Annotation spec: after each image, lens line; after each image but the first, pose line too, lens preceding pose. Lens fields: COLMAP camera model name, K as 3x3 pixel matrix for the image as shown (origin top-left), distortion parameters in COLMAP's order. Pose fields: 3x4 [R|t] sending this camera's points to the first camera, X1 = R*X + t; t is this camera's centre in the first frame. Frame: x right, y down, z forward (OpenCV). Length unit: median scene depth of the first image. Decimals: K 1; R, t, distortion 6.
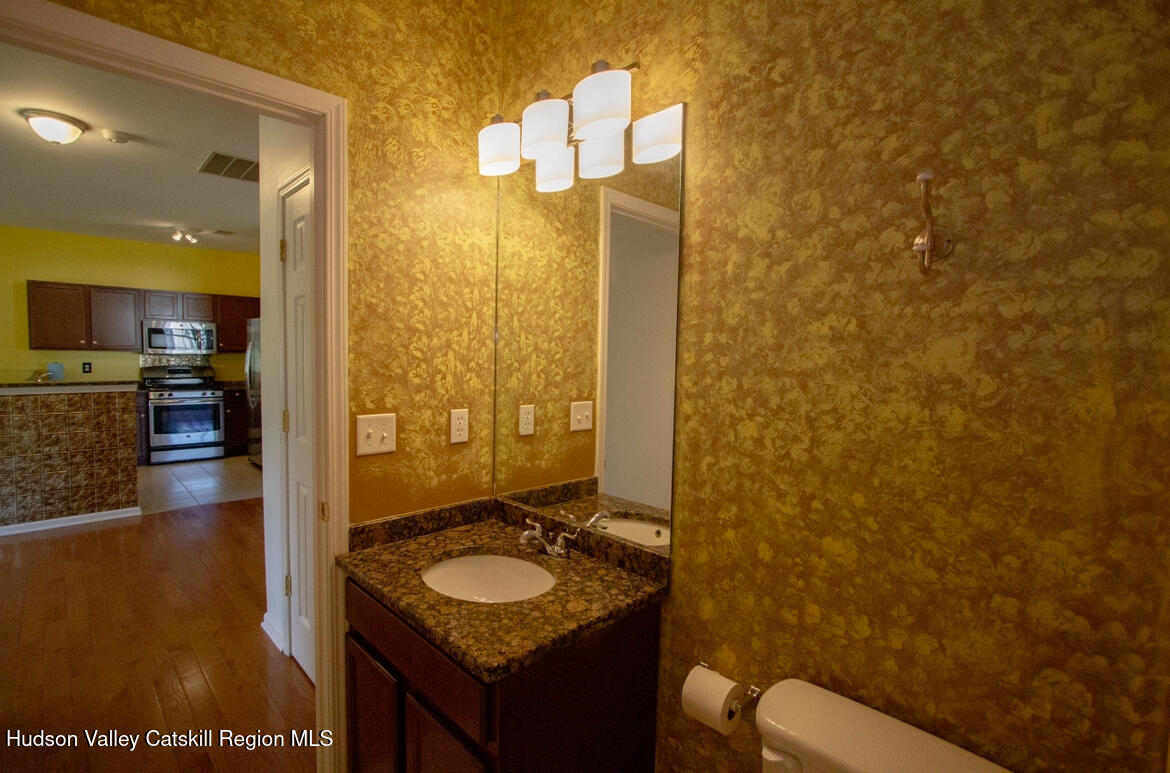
lens RADIAL K [[533.5, 0, 577.9], [0, 533.5, 383.0], [0, 0, 1]] dist [-0.013032, 0.000314]
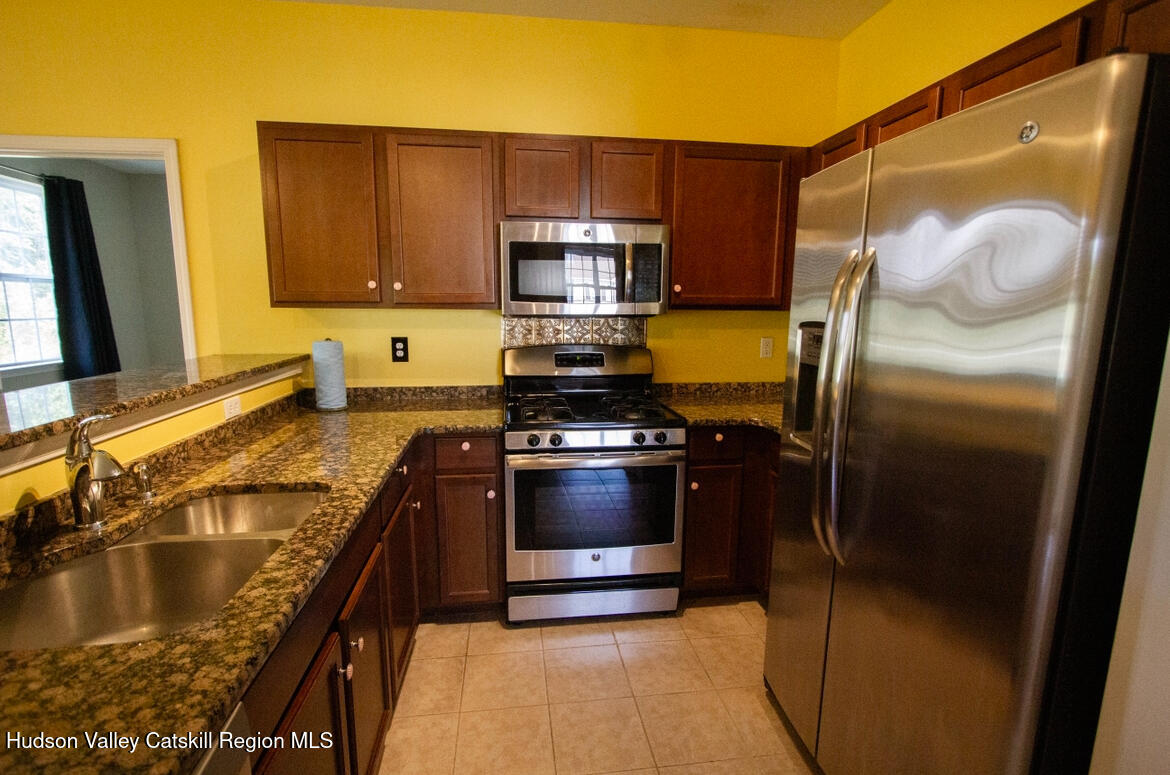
lens RADIAL K [[544.8, 0, 581.2], [0, 544.8, 391.3], [0, 0, 1]] dist [-0.013239, 0.000248]
pose [[0.802516, 0.081116, -0.591090, -0.580909], [-0.024892, 0.994404, 0.102668, -0.045530], [0.596111, -0.067680, 0.800045, 0.769930]]
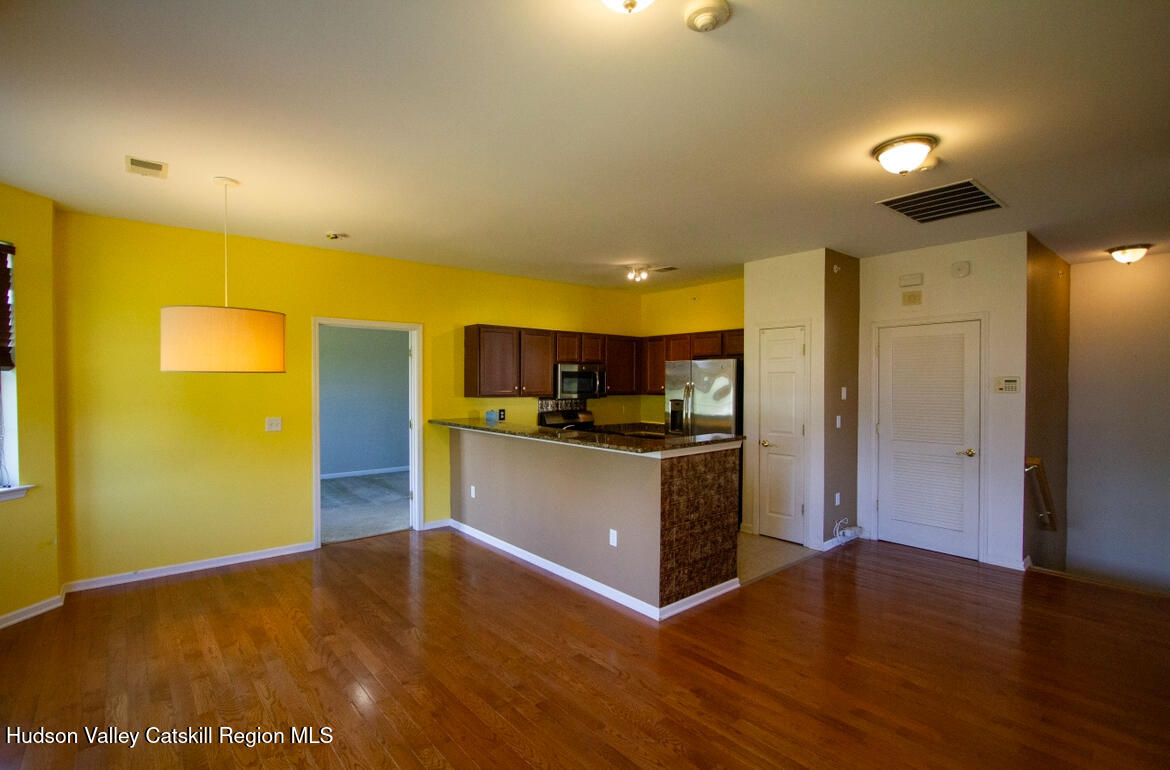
lens RADIAL K [[544.8, 0, 581.2], [0, 544.8, 388.8], [0, 0, 1]] dist [-0.013239, 0.000248]
pose [[0.997356, -0.010964, -0.071838, -0.750017], [0.007978, 0.999097, -0.041721, -0.034864], [0.072231, 0.041037, 0.996543, 0.042008]]
